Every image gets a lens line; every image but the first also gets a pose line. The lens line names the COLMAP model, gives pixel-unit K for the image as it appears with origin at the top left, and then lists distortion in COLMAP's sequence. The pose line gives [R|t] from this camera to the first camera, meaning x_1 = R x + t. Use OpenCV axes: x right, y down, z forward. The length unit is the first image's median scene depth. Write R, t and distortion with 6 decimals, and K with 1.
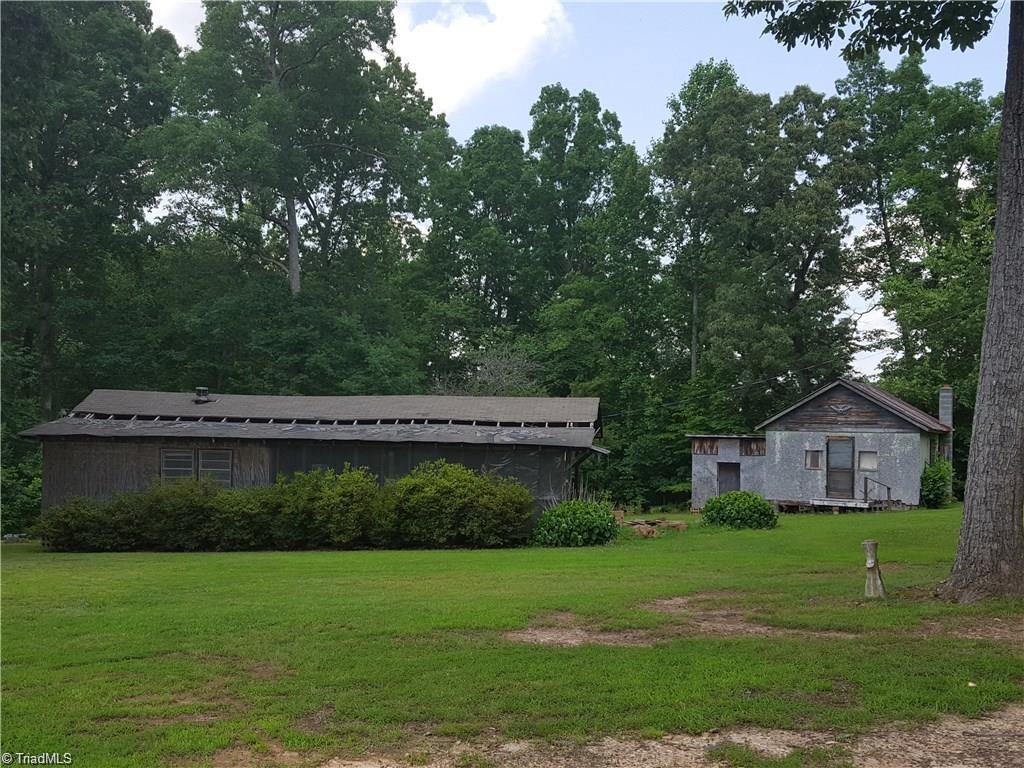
lens RADIAL K [[1179.8, 0, 516.5], [0, 1179.8, 416.1], [0, 0, 1]] dist [0.088325, 0.000000]
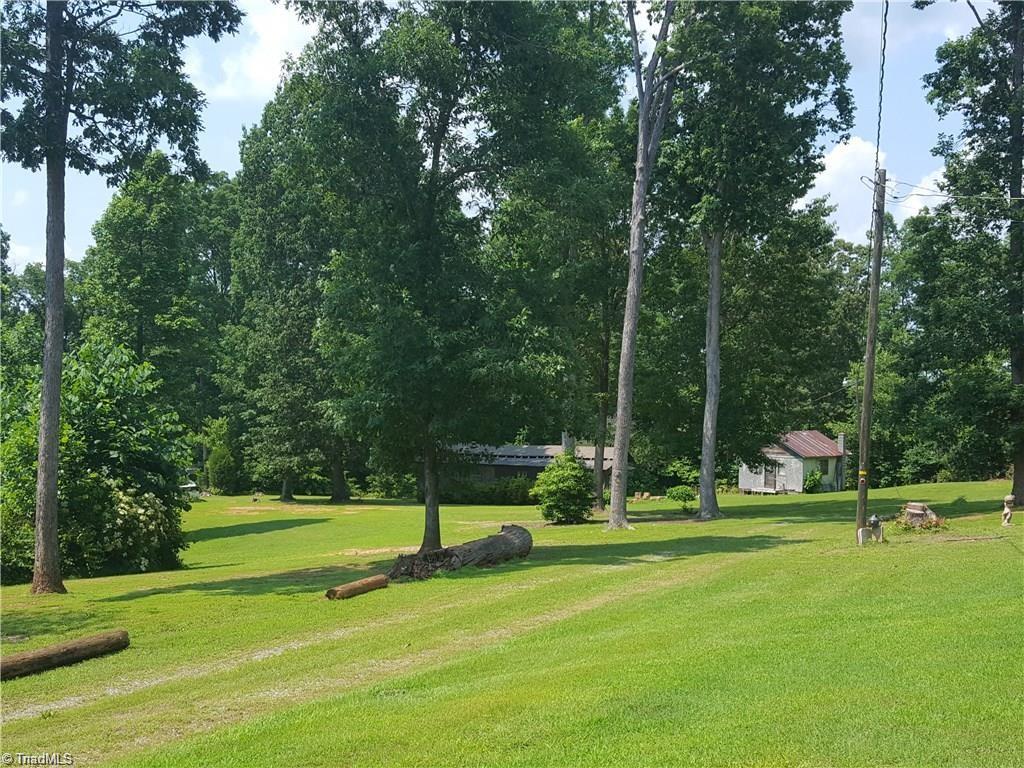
lens RADIAL K [[1179.8, 0, 513.0], [0, 1179.8, 393.0], [0, 0, 1]] dist [0.088325, 0.000000]
pose [[0.954123, -0.006345, -0.299348, 0.464828], [0.008364, 0.999950, 0.005463, -0.114425], [0.299298, -0.007716, 0.954128, -1.137777]]
